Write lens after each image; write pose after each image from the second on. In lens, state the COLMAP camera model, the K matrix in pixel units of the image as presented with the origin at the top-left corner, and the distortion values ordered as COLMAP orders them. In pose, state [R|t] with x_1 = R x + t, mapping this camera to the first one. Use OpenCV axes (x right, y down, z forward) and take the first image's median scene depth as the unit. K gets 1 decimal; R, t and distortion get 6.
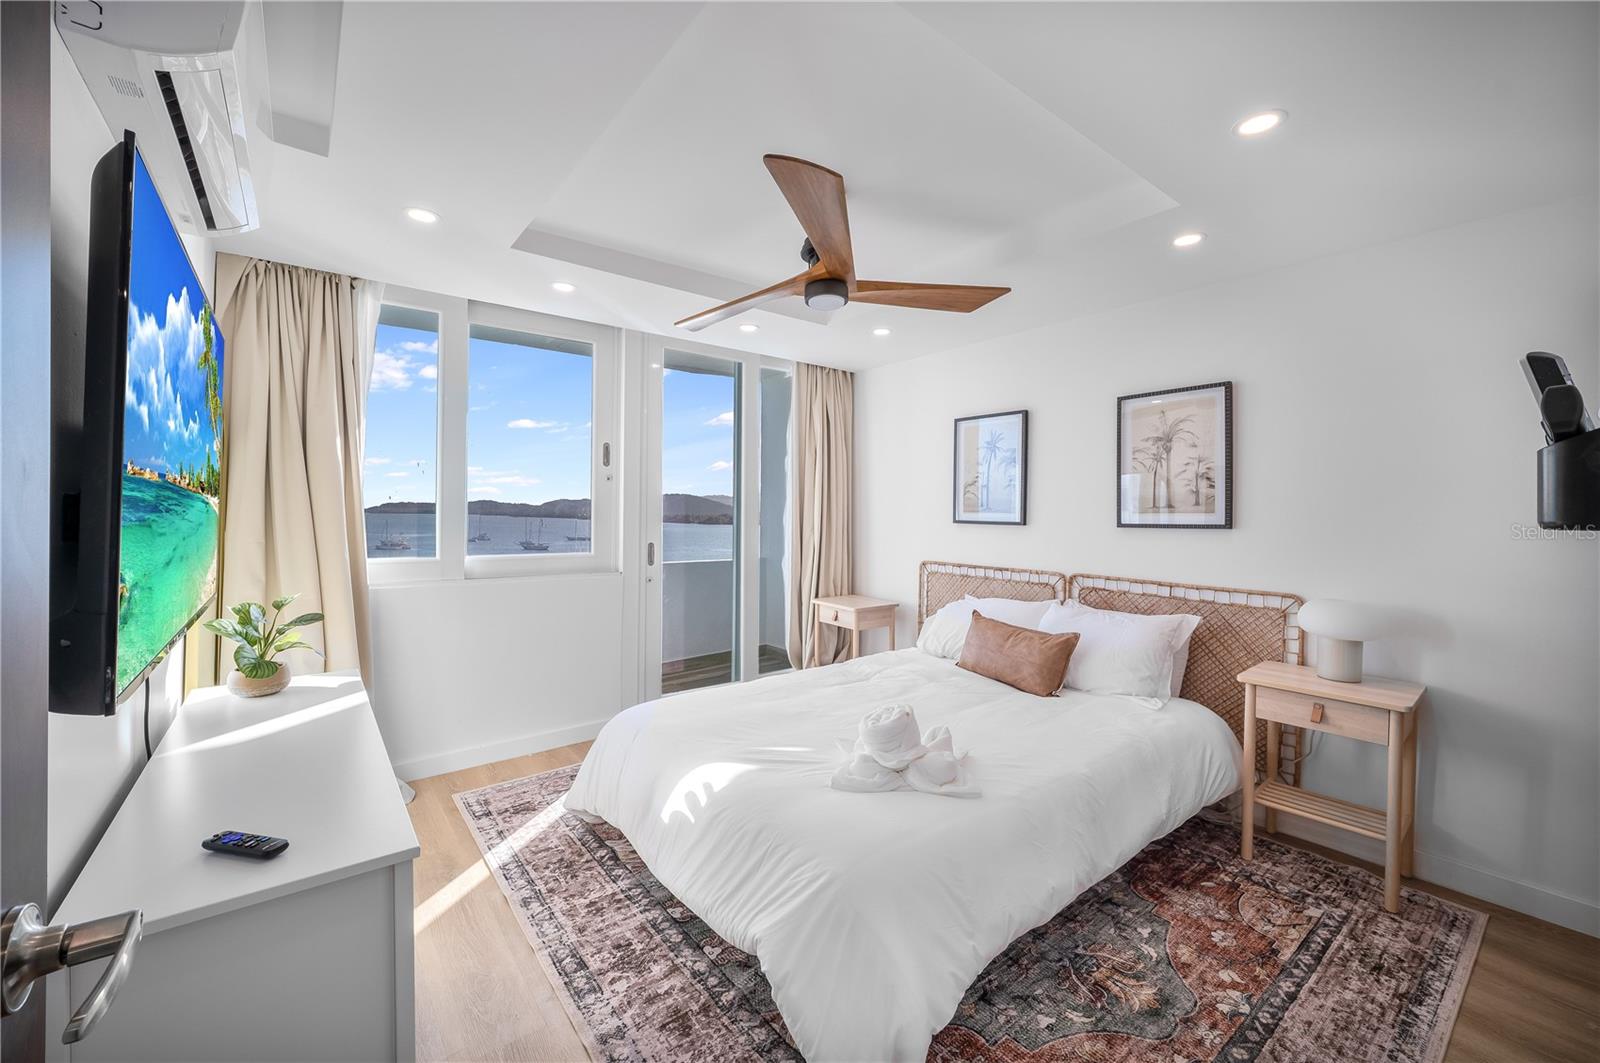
lens RADIAL K [[650.1, 0, 800.0], [0, 650.1, 531.5], [0, 0, 1]] dist [-0.000478, -0.000110]
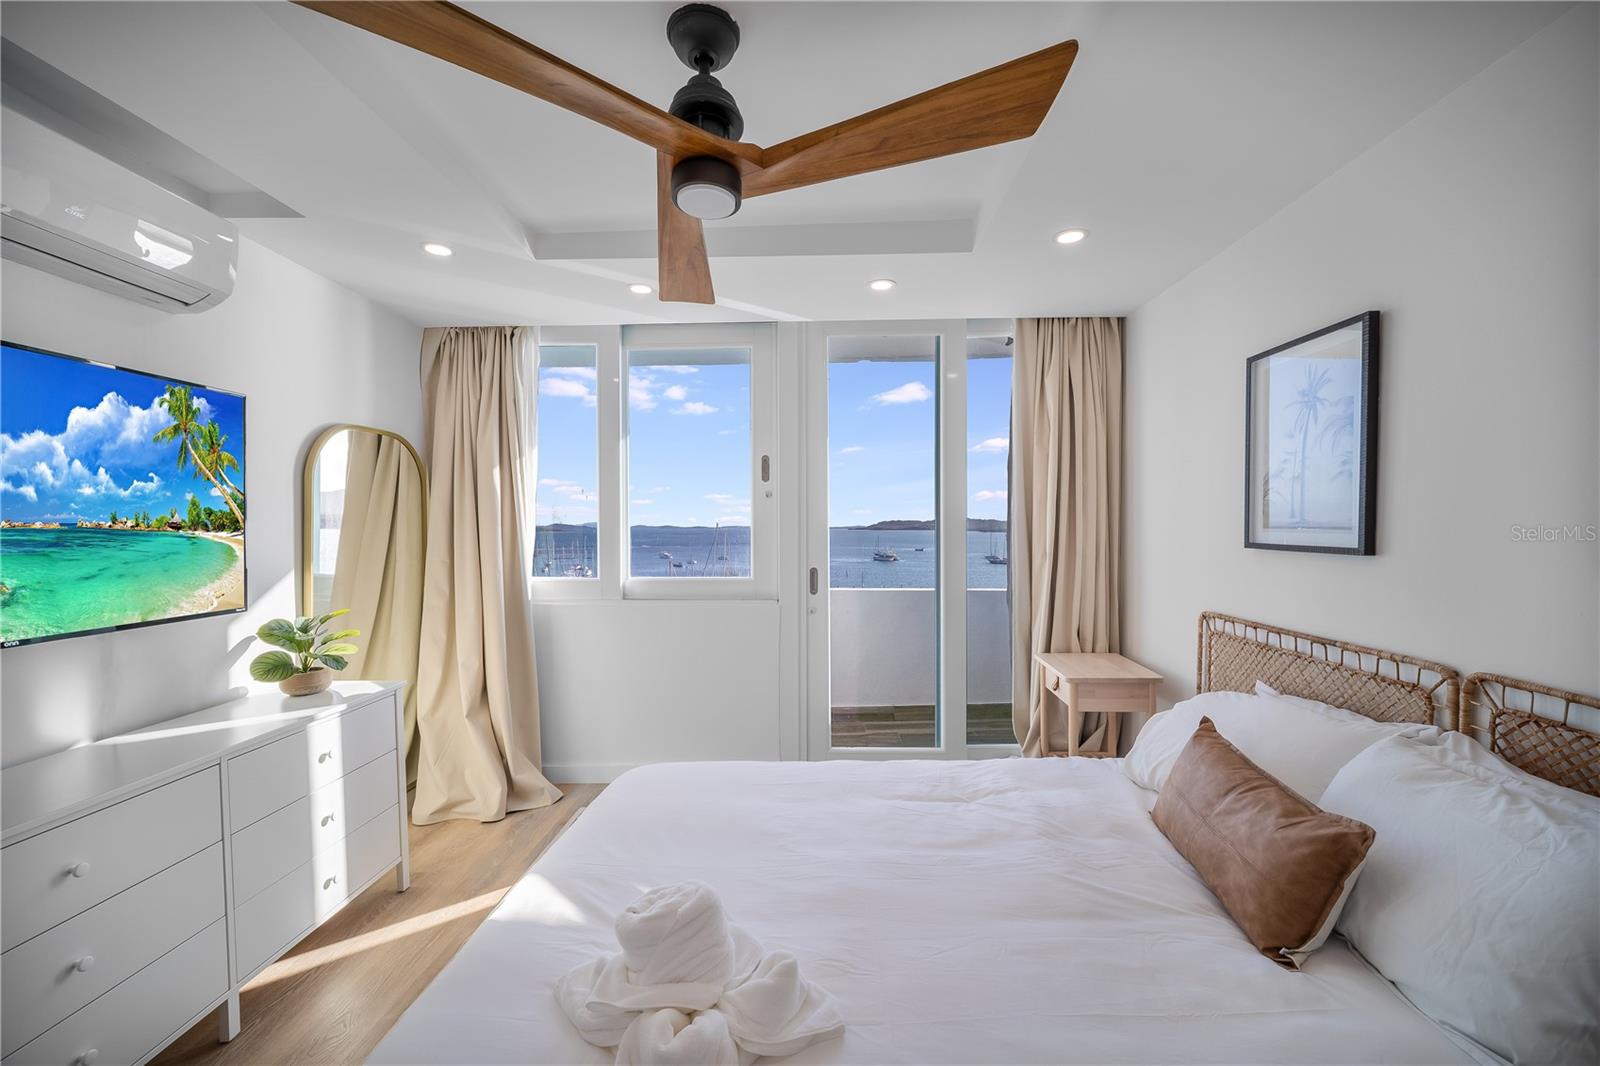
lens RADIAL K [[646.5, 0, 801.3], [0, 646.5, 548.0], [0, 0, 1]] dist [-0.000781, -0.000160]
pose [[0.767053, 0.008296, -0.641531, 0.330388], [-0.006205, 0.999966, 0.005511, -0.014716], [0.641554, -0.000247, 0.767078, 0.370853]]
